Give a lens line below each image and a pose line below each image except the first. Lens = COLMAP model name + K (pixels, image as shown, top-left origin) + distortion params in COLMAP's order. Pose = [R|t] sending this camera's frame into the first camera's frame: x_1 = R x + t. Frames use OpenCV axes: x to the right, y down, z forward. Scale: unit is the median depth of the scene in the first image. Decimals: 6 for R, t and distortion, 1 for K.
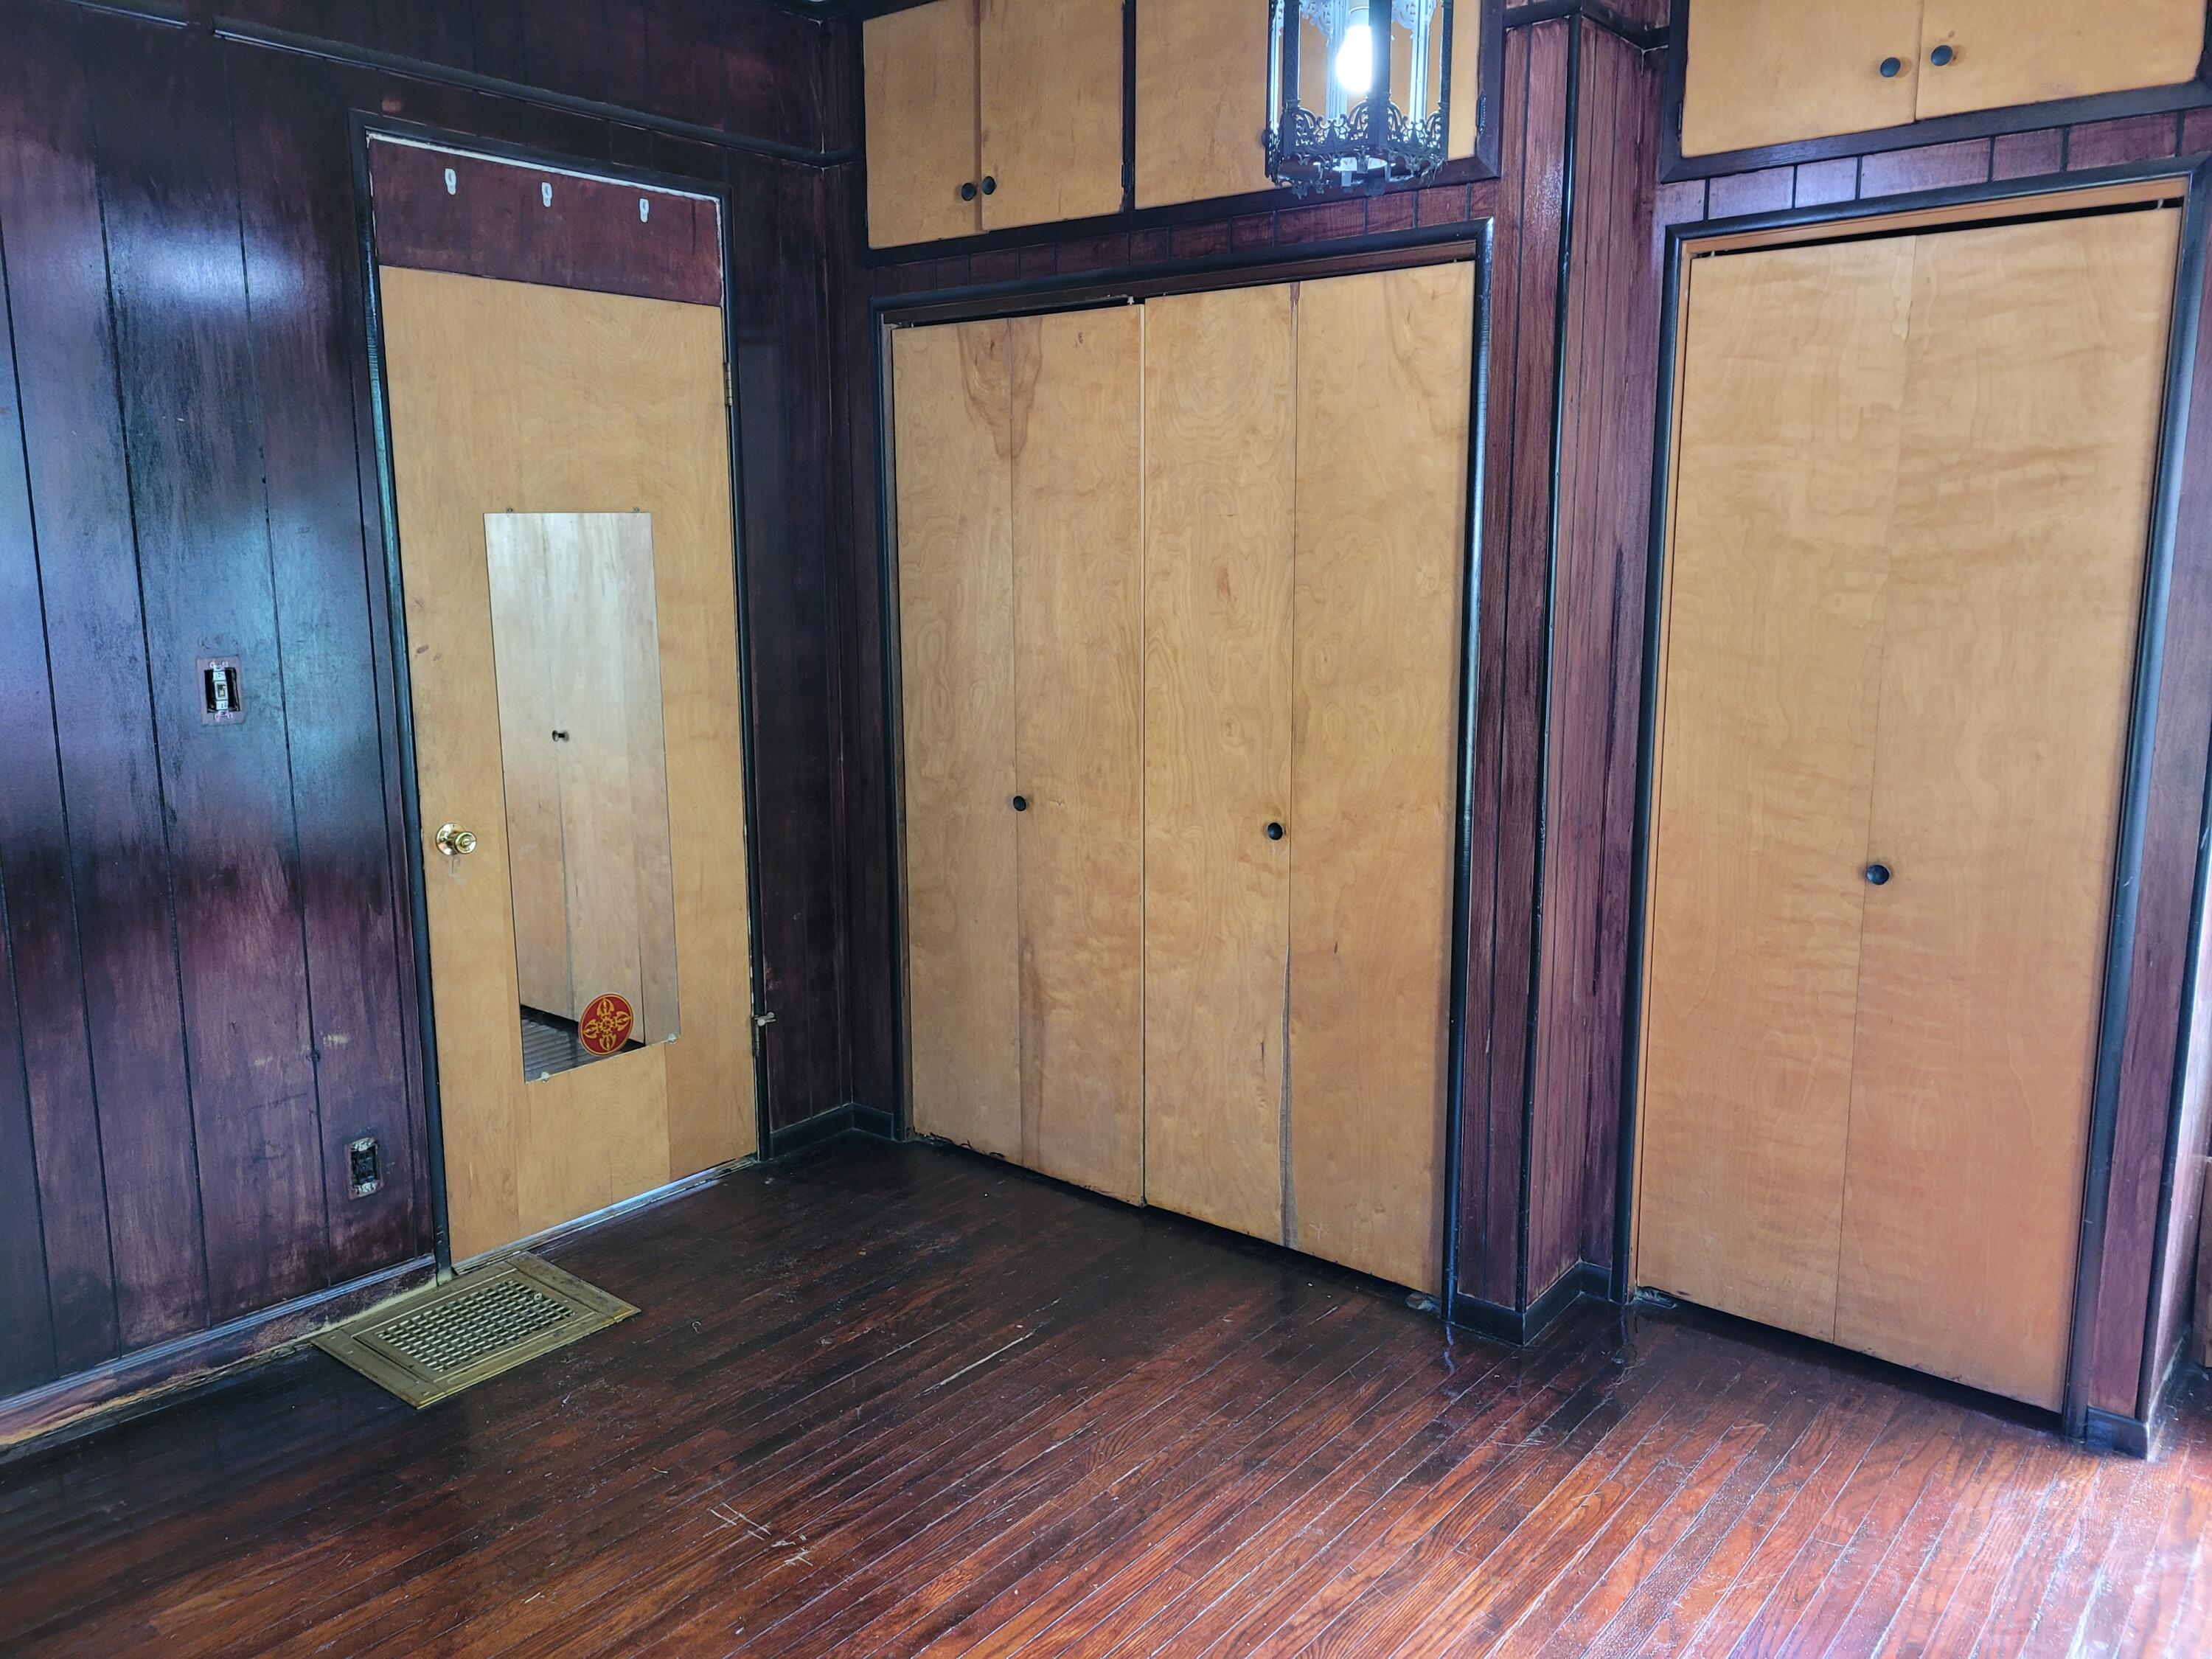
lens RADIAL K [[1665.7, 0, 1098.4], [0, 1665.7, 820.9], [0, 0, 1]] dist [0.058203, -0.052463]
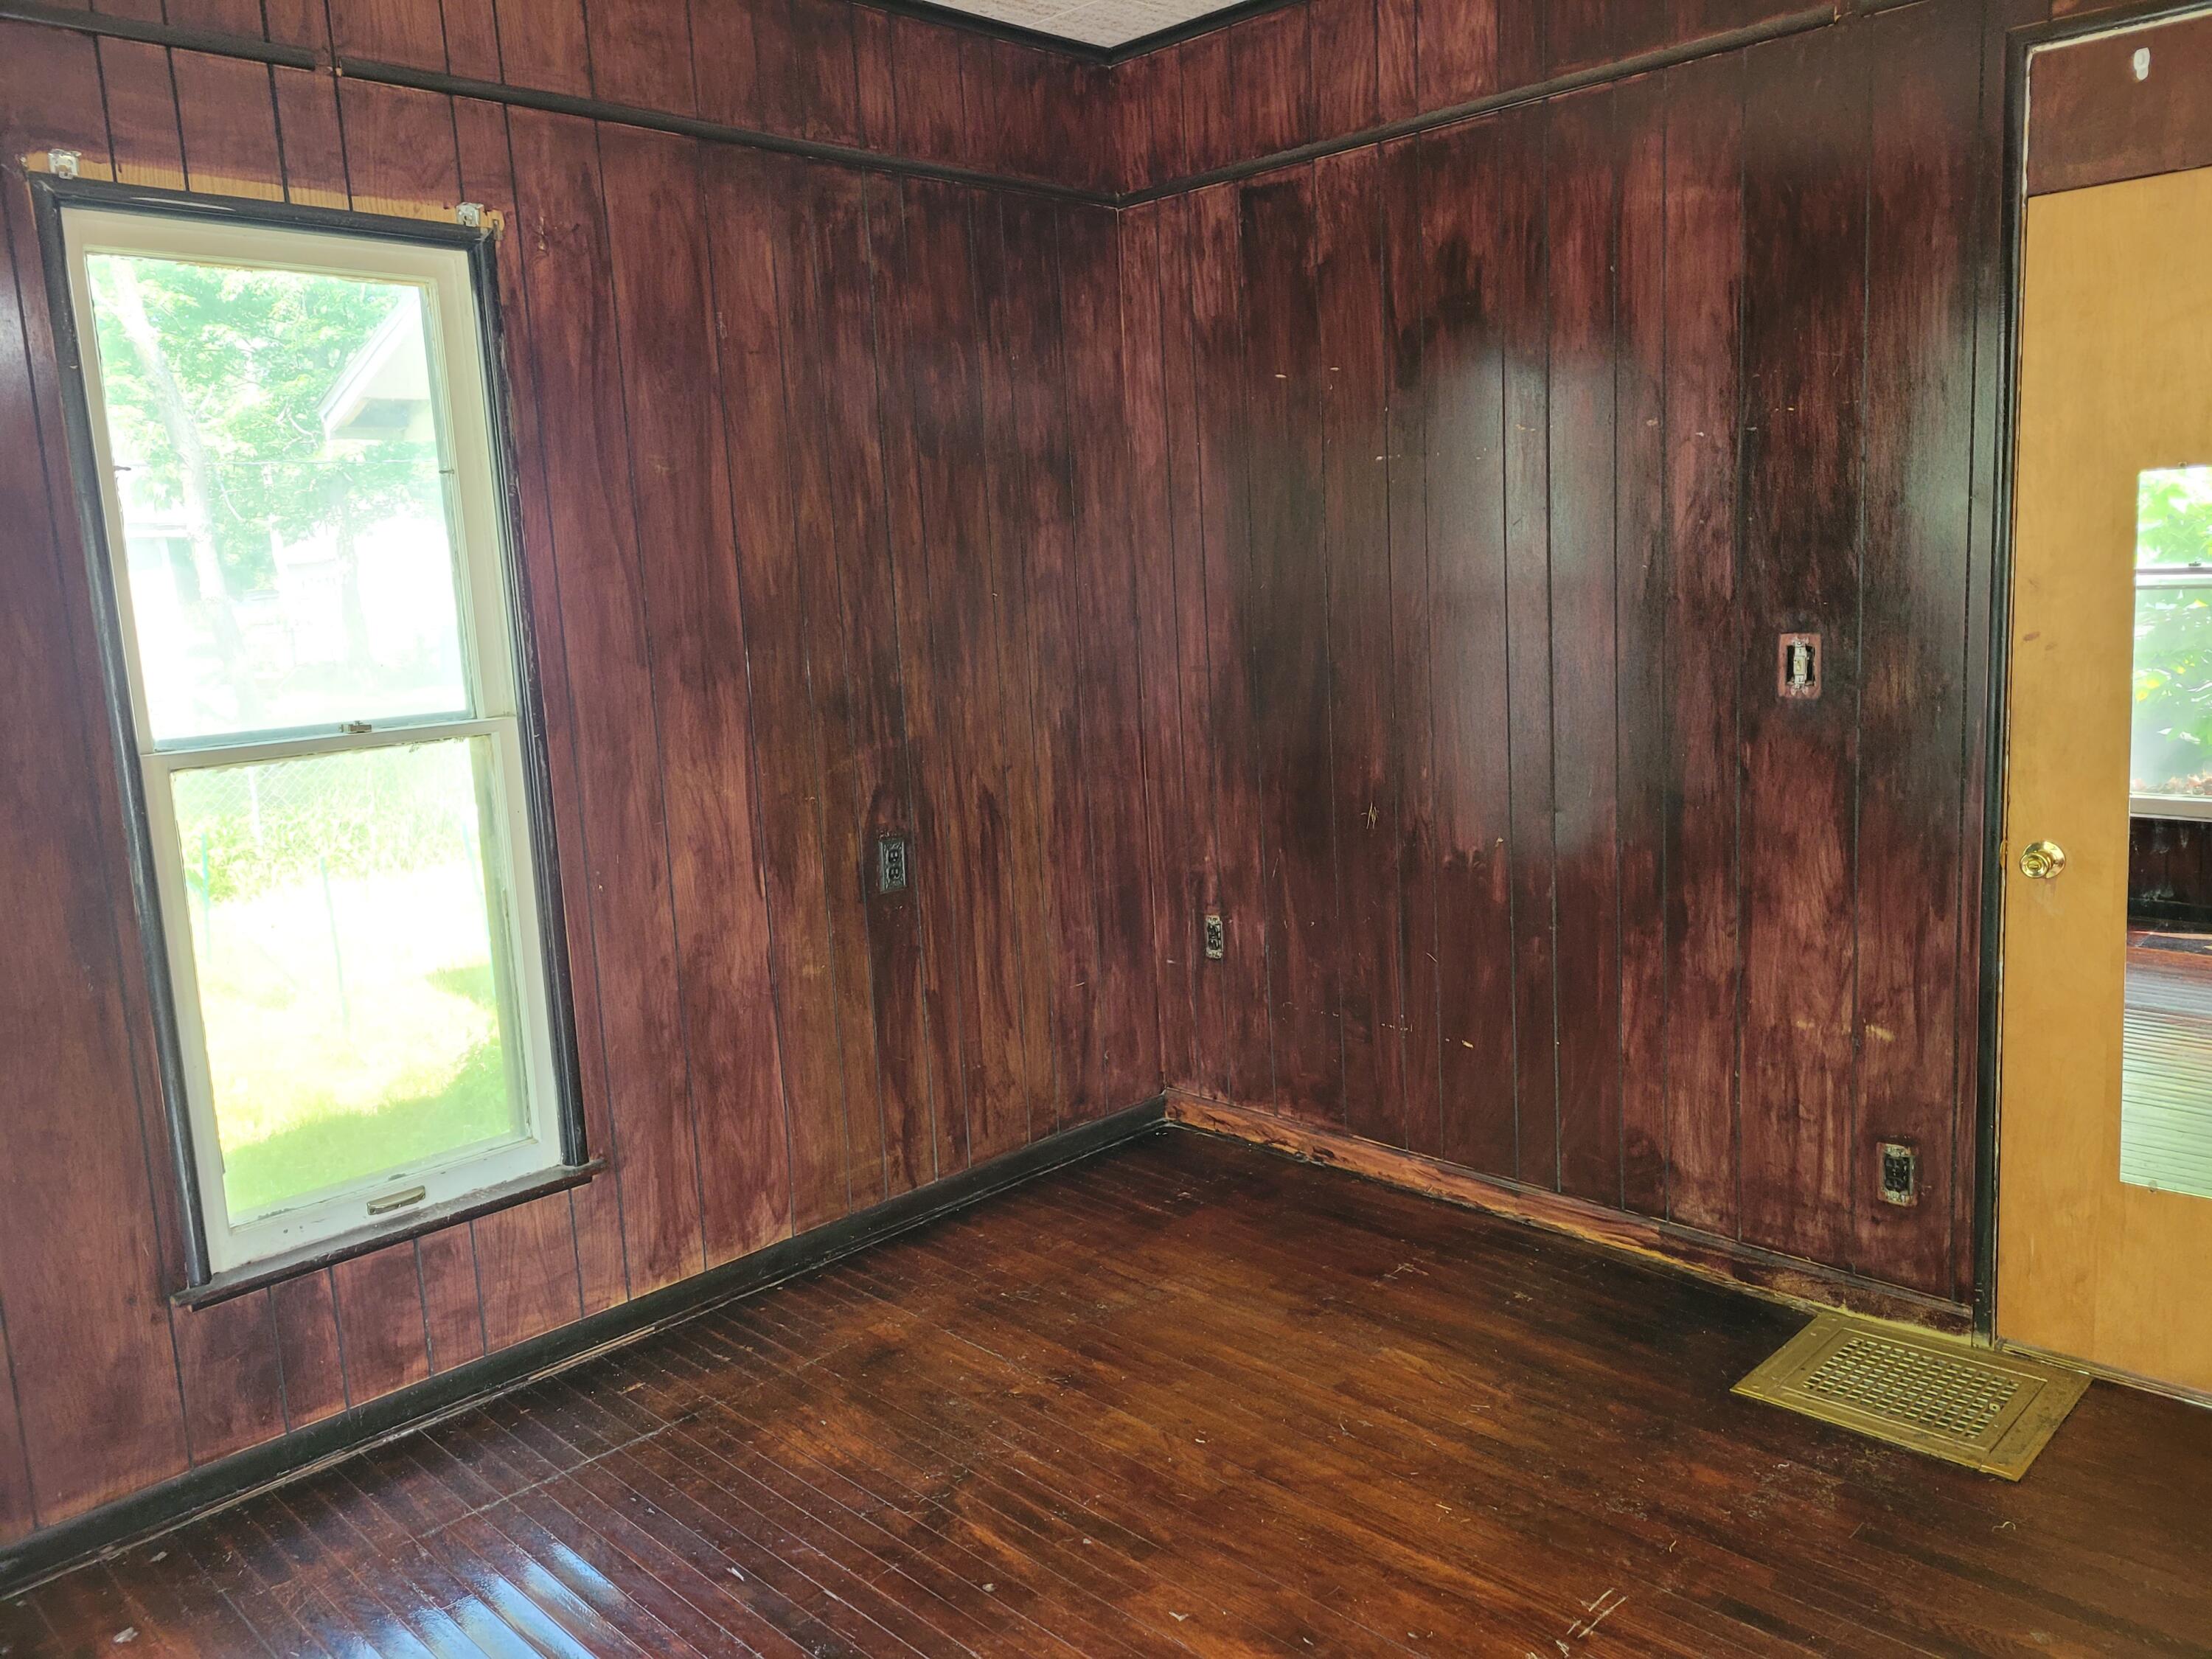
lens RADIAL K [[1665.7, 0, 1098.4], [0, 1665.7, 820.9], [0, 0, 1]] dist [0.058203, -0.052463]
pose [[-0.091246, 0.165766, -0.981935, 0.539238], [-0.120960, 0.976902, 0.176157, -0.109412], [0.988455, 0.134849, -0.069087, 0.627942]]
